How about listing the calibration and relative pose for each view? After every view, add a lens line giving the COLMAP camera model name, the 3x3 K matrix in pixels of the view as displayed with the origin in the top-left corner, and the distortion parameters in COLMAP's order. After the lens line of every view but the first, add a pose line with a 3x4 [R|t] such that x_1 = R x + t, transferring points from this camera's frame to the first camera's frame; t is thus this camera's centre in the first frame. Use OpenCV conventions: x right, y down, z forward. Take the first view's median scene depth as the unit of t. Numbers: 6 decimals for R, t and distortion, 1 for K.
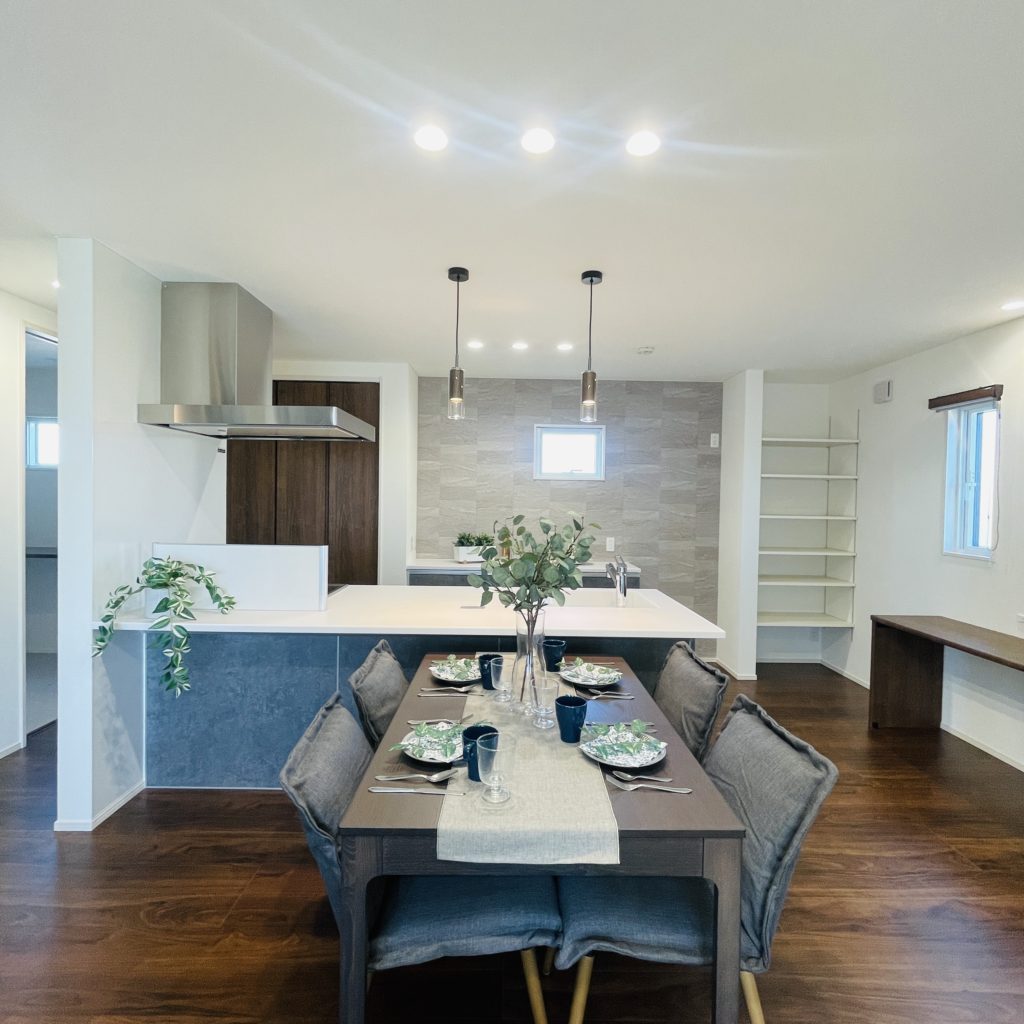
lens RADIAL K [[552.0, 0, 512.9], [0, 552.0, 506.5], [0, 0, 1]] dist [0.000353, 0.000607]
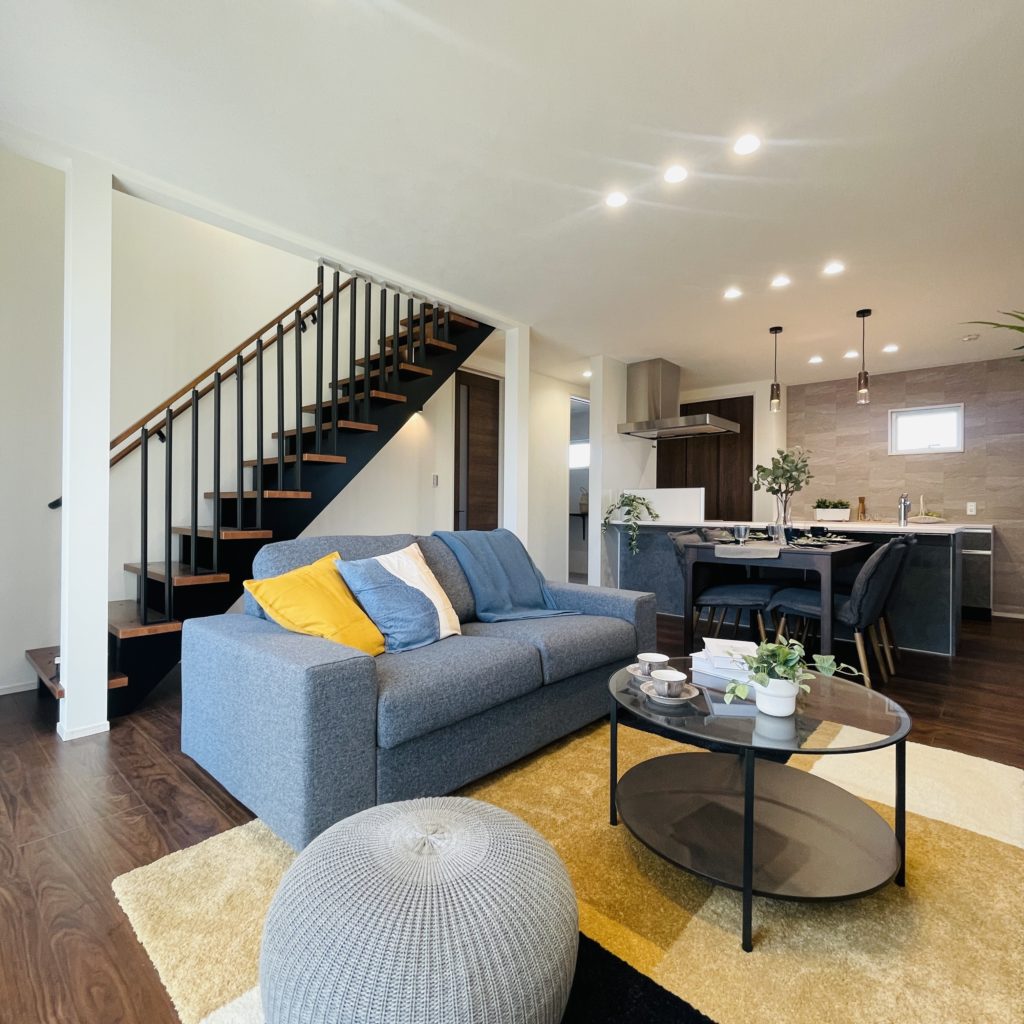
lens RADIAL K [[552.0, 0, 512.9], [0, 552.0, 506.5], [0, 0, 1]] dist [0.000353, 0.000607]
pose [[0.735701, -0.009363, -0.677242, 0.372468], [-0.012007, 0.999567, -0.026862, 0.157316], [0.677200, 0.027894, 0.735270, -0.668083]]
